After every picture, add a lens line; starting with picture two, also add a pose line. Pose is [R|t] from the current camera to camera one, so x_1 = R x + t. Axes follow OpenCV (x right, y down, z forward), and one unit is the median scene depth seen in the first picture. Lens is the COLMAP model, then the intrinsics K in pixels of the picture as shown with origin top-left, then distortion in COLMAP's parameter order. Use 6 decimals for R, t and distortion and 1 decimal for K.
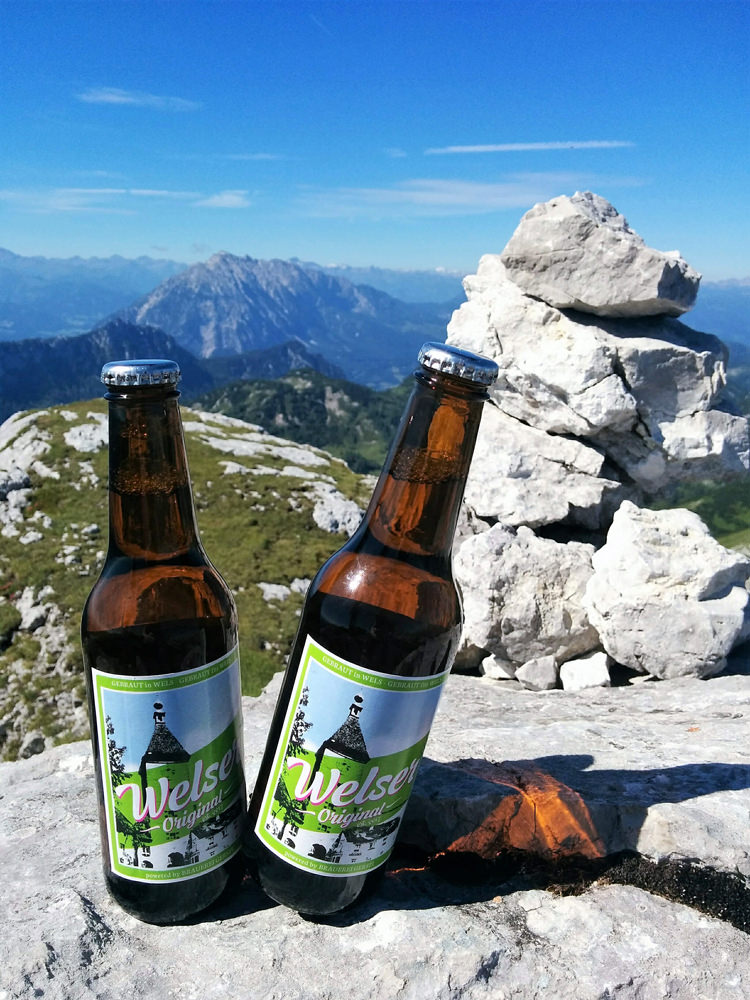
lens RADIAL K [[855.5, 0, 374.1], [0, 855.5, 503.5], [0, 0, 1]] dist [0.080585, -0.110153]
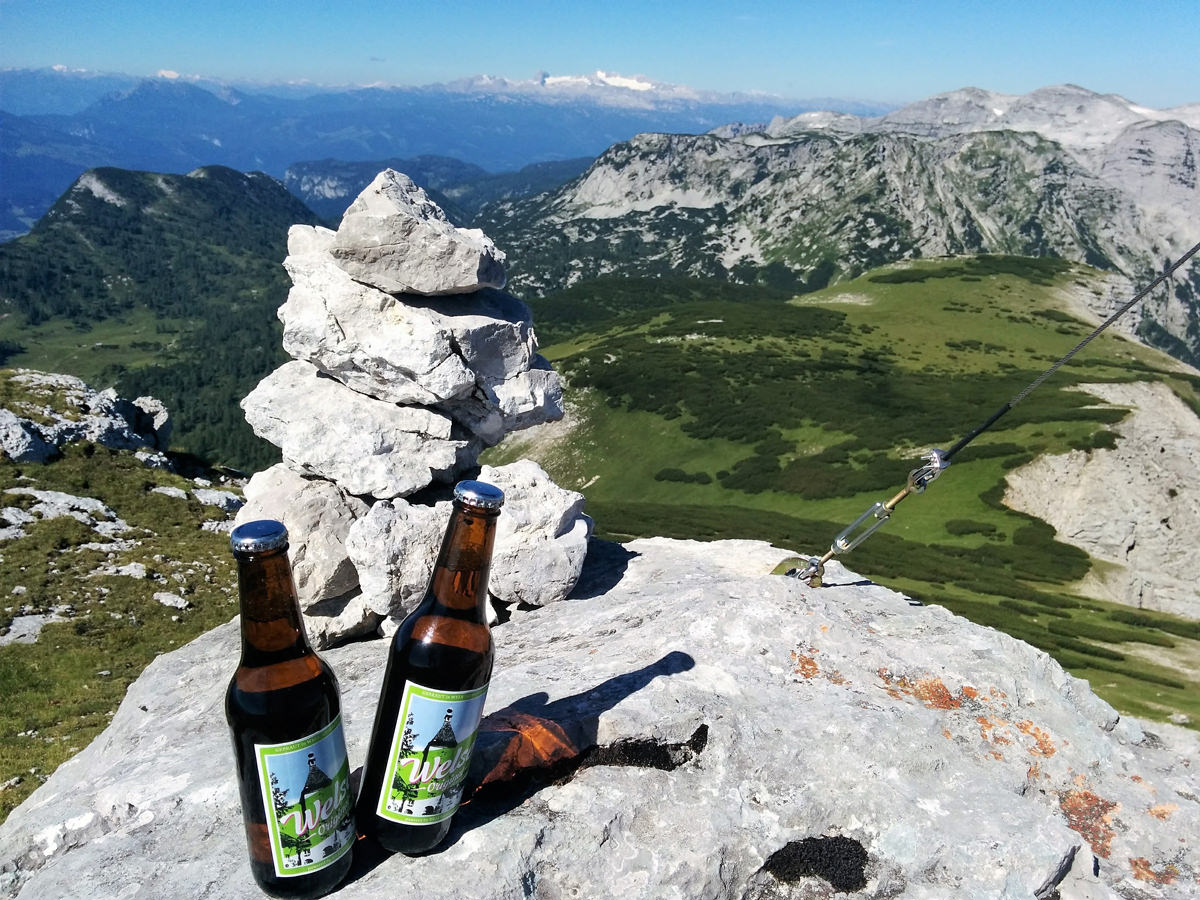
lens RADIAL K [[1026.6, 0, 600.3], [0, 1026.6, 464.0], [0, 0, 1]] dist [0.080585, -0.110153]
pose [[0.862749, -0.182023, 0.471732, -0.218123], [0.131917, 0.981674, 0.137527, -0.163860], [-0.488120, -0.056421, 0.870951, -0.284549]]
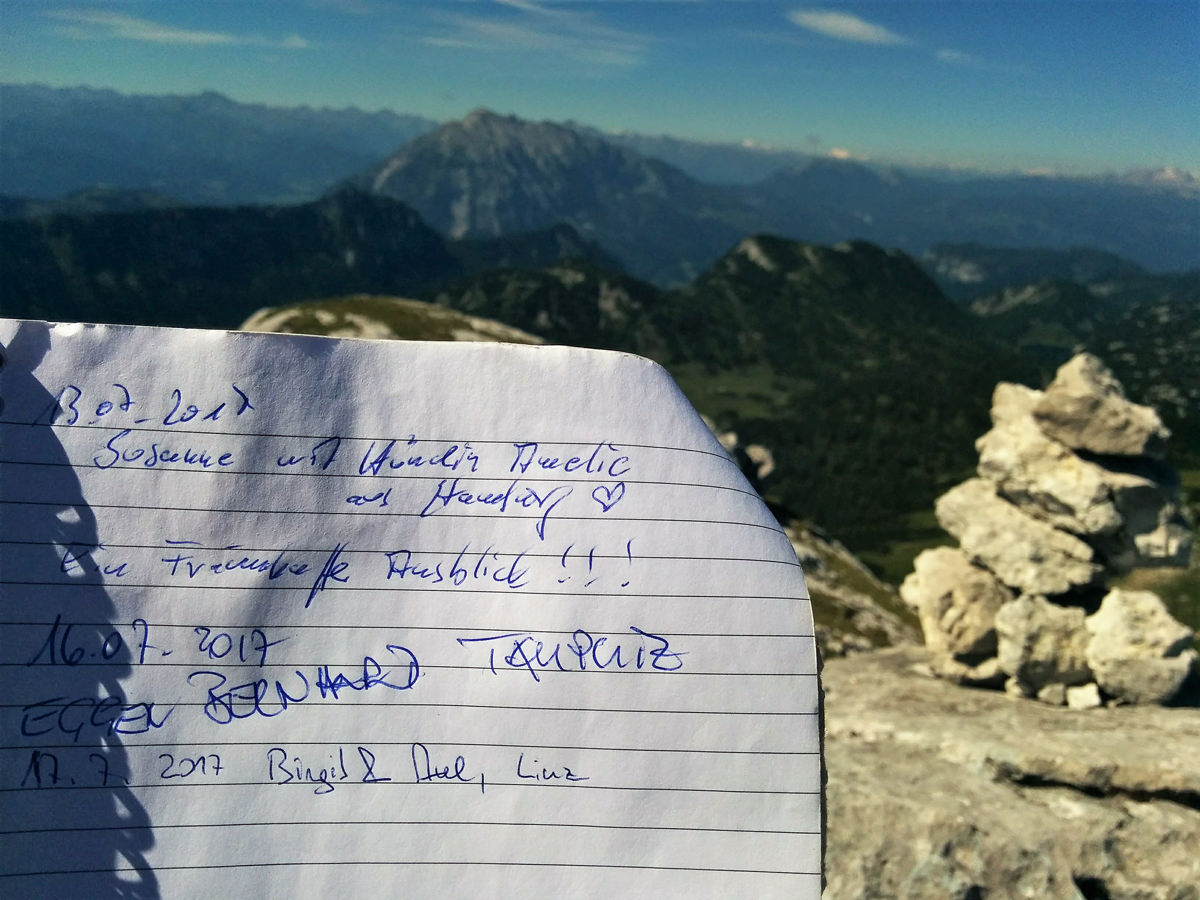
lens RADIAL K [[1059.5, 0, 606.9], [0, 1059.5, 461.7], [0, 0, 1]] dist [0.063922, -0.109015]
pose [[0.998210, 0.052999, -0.027713, -0.539460], [-0.051852, 0.997829, 0.040599, -0.242965], [0.029804, -0.039090, 0.998791, -0.876490]]
